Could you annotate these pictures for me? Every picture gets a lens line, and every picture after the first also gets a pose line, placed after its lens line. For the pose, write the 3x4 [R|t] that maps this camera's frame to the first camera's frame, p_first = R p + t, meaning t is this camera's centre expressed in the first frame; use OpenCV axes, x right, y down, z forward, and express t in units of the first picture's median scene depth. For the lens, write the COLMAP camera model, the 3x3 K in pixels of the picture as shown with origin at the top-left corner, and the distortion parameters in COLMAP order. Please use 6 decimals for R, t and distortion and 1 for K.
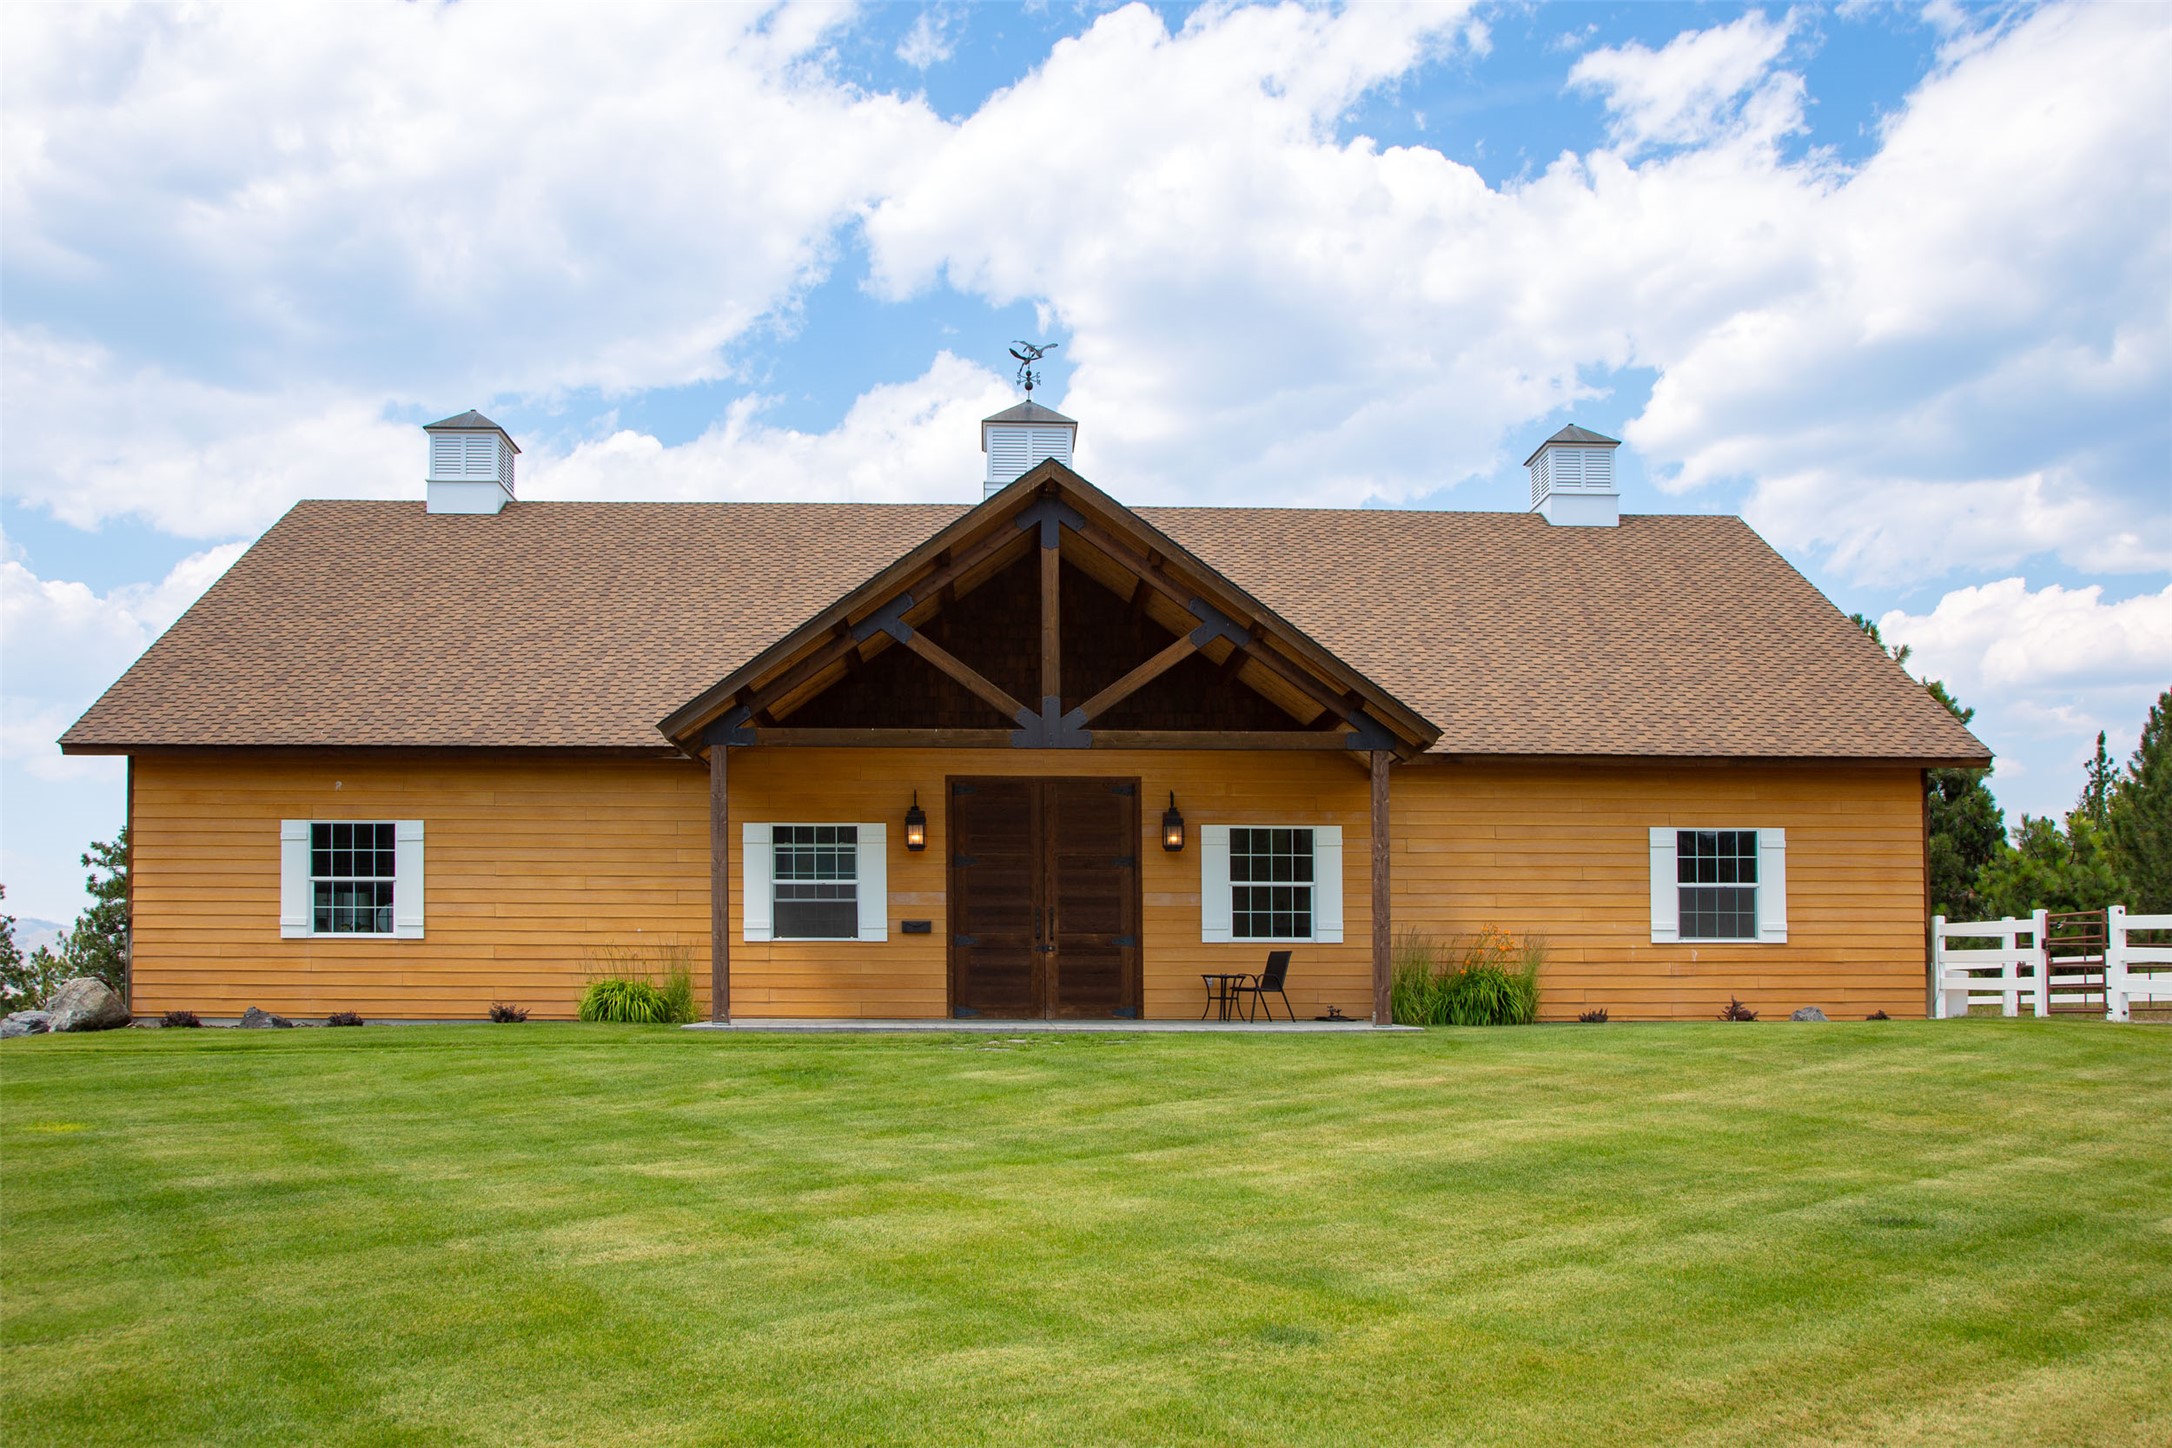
lens RADIAL K [[1856.0, 0, 1085.1], [0, 1856.0, 807.5], [0, 0, 1]] dist [-0.056813, 0.004273]
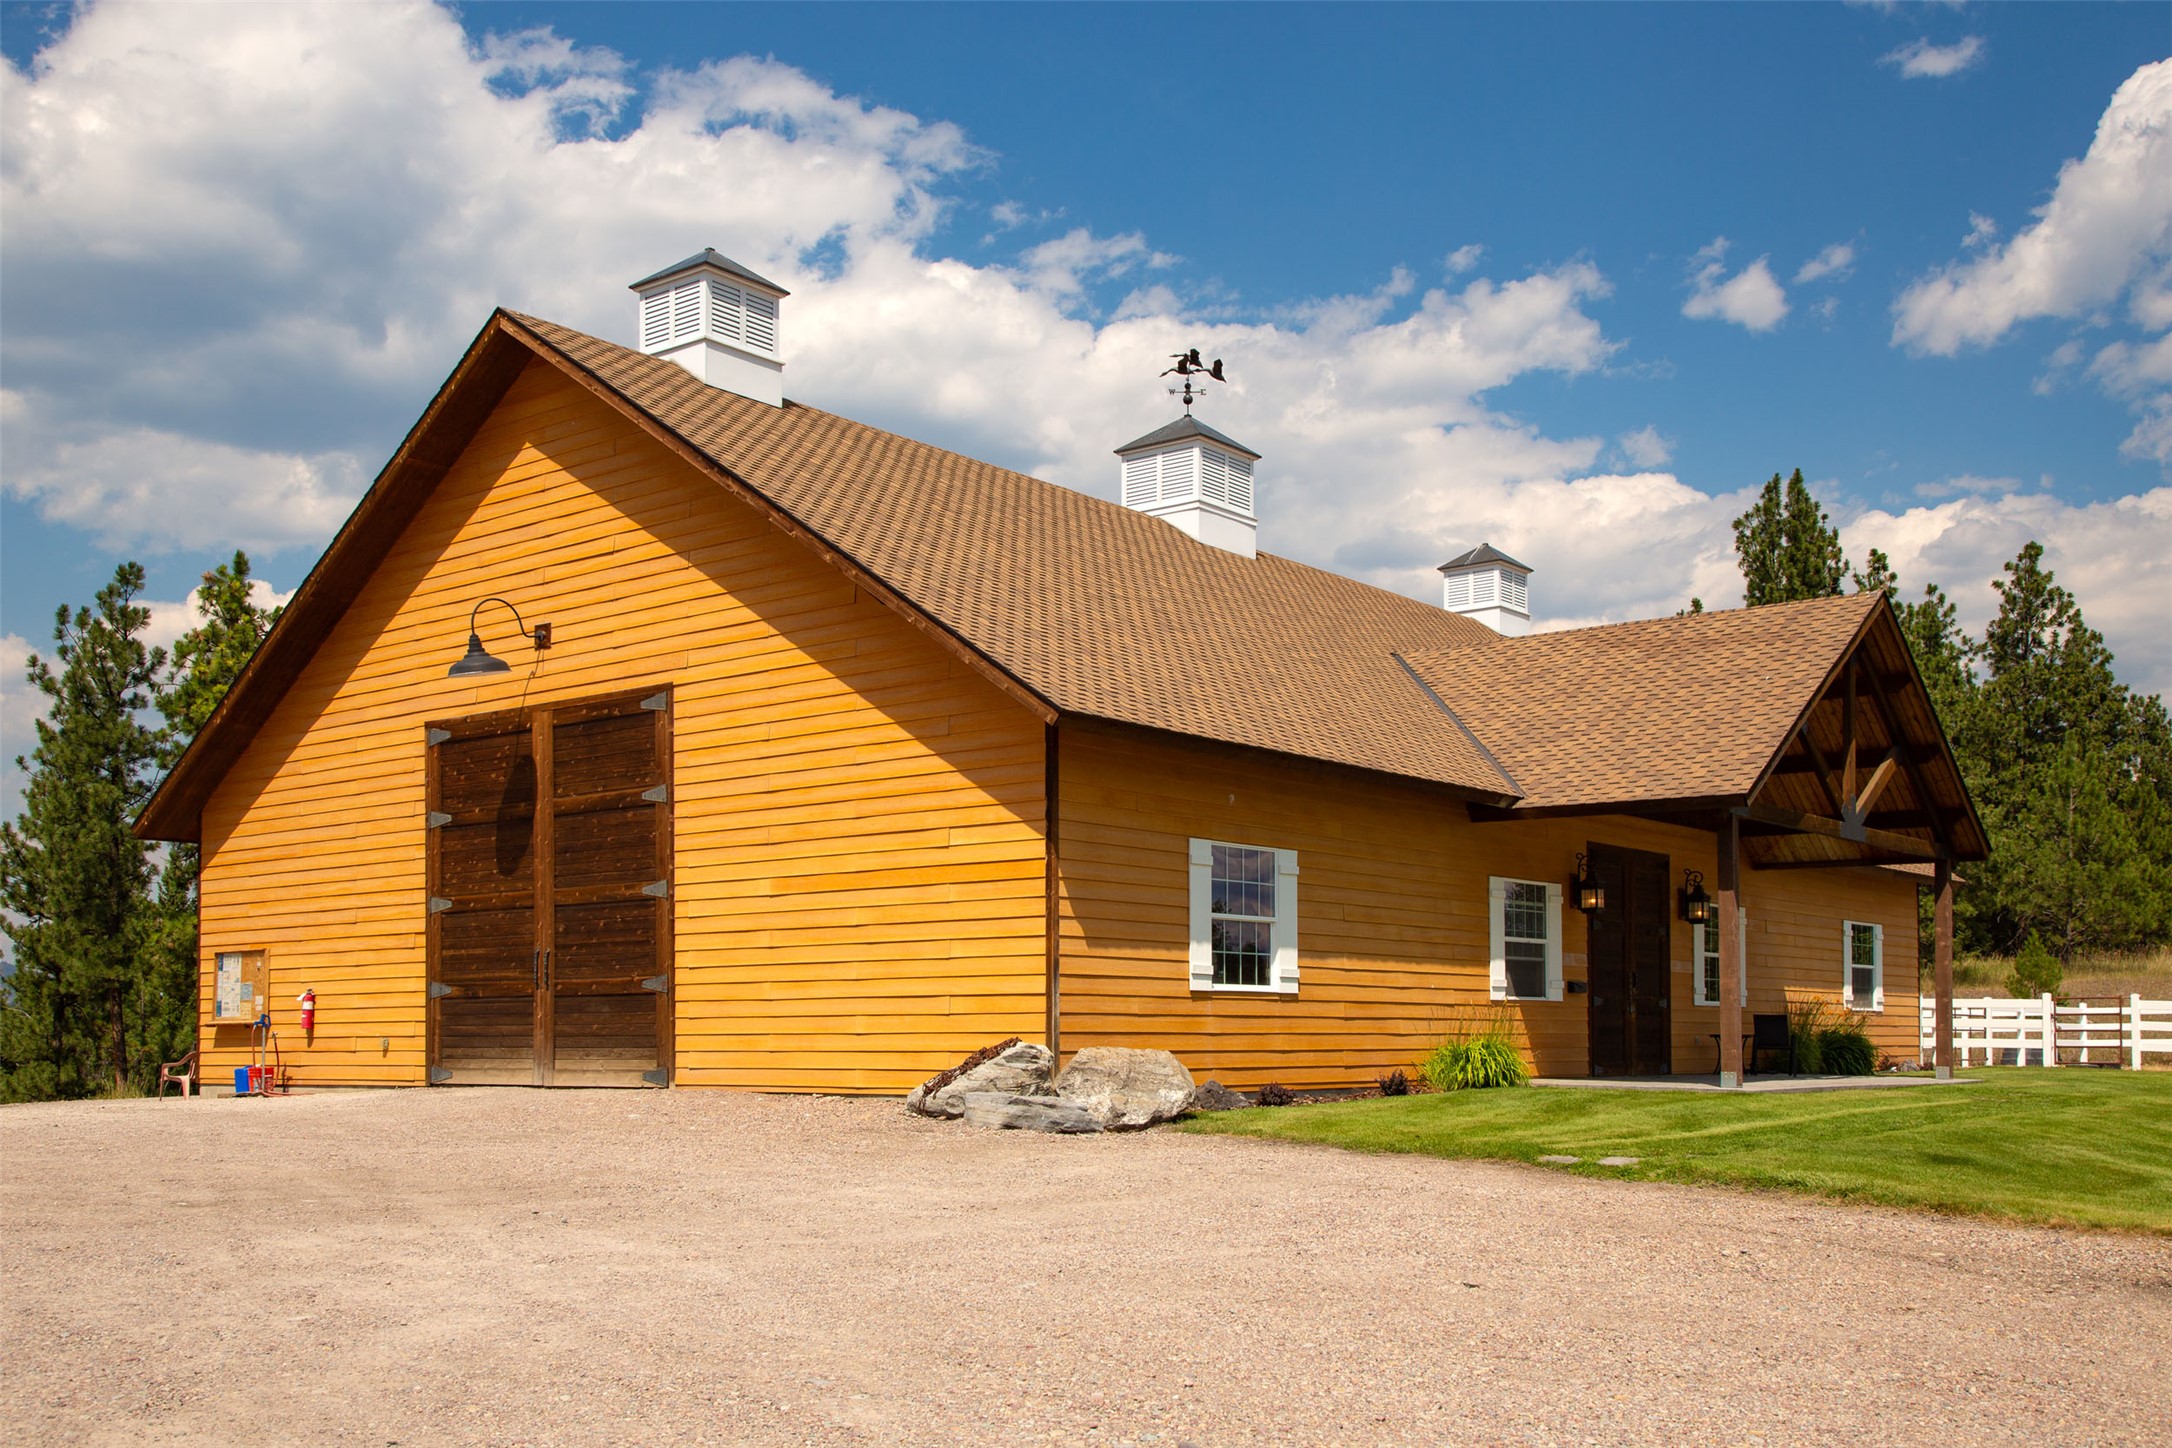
lens RADIAL K [[2087.8, 0, 1086.0], [0, 2087.8, 724.0], [0, 0, 1]] dist [-0.070650, 0.237012]
pose [[0.636334, 0.112997, 0.763092, -1.150896], [-0.087407, 0.993404, -0.074214, 0.028410], [-0.766445, -0.019474, 0.642014, 0.469205]]
